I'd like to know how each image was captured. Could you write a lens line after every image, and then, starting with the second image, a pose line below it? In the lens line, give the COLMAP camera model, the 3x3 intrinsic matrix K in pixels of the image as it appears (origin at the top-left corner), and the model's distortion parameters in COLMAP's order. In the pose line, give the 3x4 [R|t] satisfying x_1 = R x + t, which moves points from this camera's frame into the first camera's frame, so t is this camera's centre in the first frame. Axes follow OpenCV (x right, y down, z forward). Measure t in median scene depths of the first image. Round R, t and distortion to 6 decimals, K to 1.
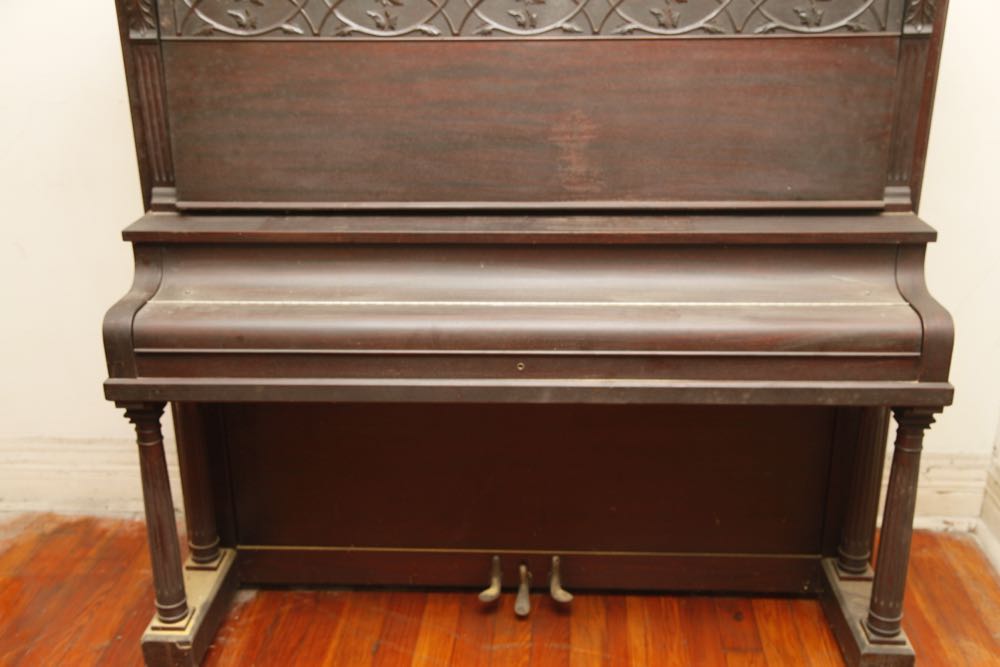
lens RADIAL K [[1056.2, 0, 503.5], [0, 1056.2, 337.5], [0, 0, 1]] dist [0.056269, 0.000000]
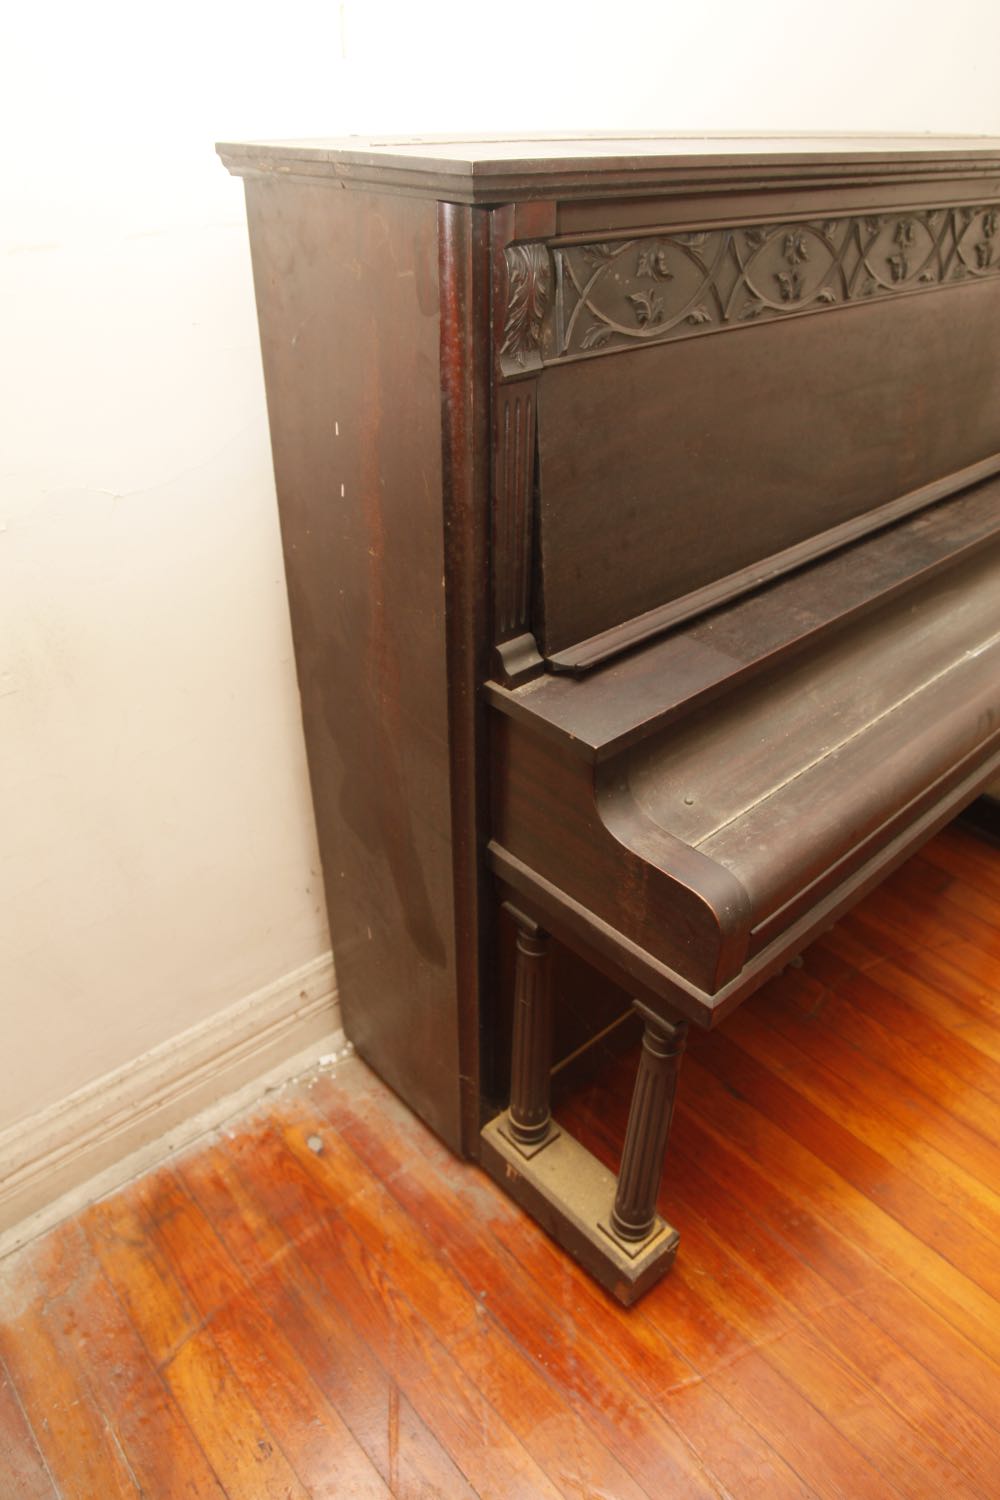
lens RADIAL K [[998.7, 0, 500.4], [0, 998.7, 754.6], [0, 0, 1]] dist [-0.049752, 0.003198]
pose [[0.703025, -0.386090, 0.597235, -0.672564], [0.236309, 0.918904, 0.315869, -0.257382], [-0.670756, -0.080932, 0.737250, 0.631691]]
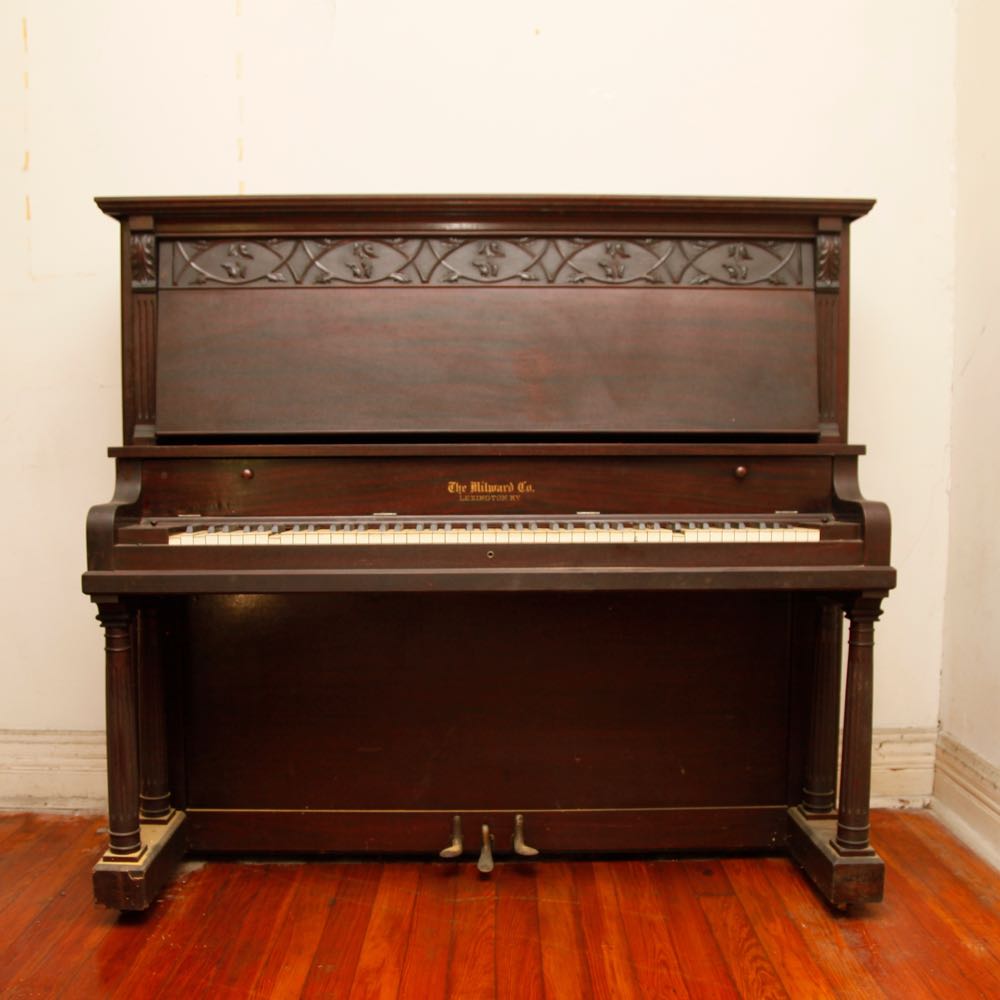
lens RADIAL K [[1117.2, 0, 477.2], [0, 1117.2, 549.2], [0, 0, 1]] dist [-0.106193, 0.000000]
pose [[0.998703, 0.002255, 0.050871, -0.046884], [0.011709, 0.962082, -0.272508, 0.288083], [-0.049557, 0.272750, 0.960808, -0.038300]]
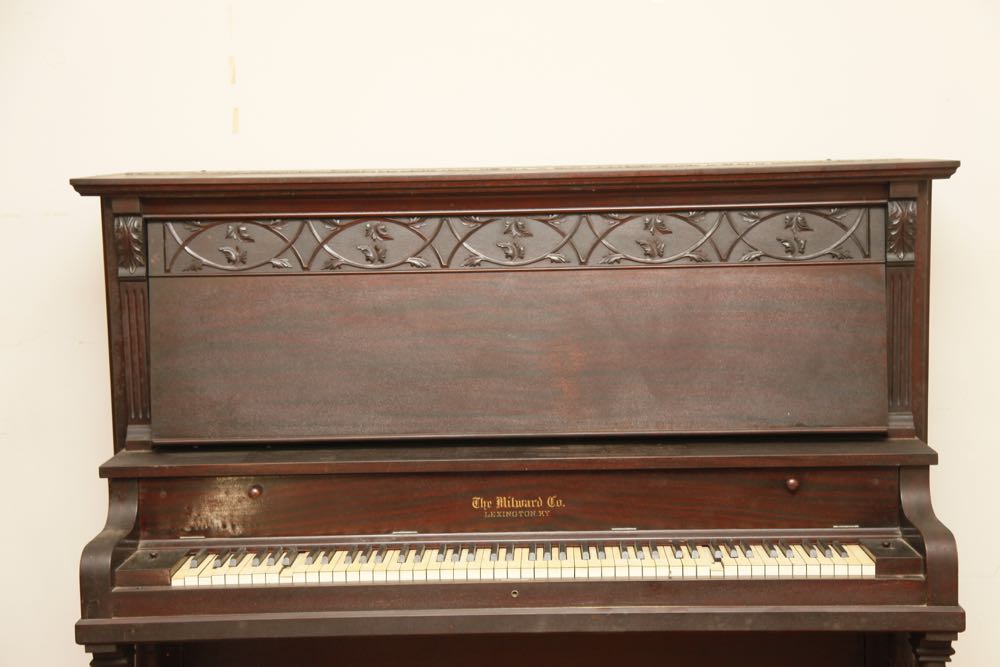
lens RADIAL K [[1557.7, 0, 505.8], [0, 1557.7, 329.3], [0, 0, 1]] dist [0.214143, 0.000000]
pose [[0.999854, -0.014278, 0.009386, -0.001656], [0.016092, 0.971554, -0.236271, 0.119234], [-0.005746, 0.236387, 0.971642, -0.410387]]
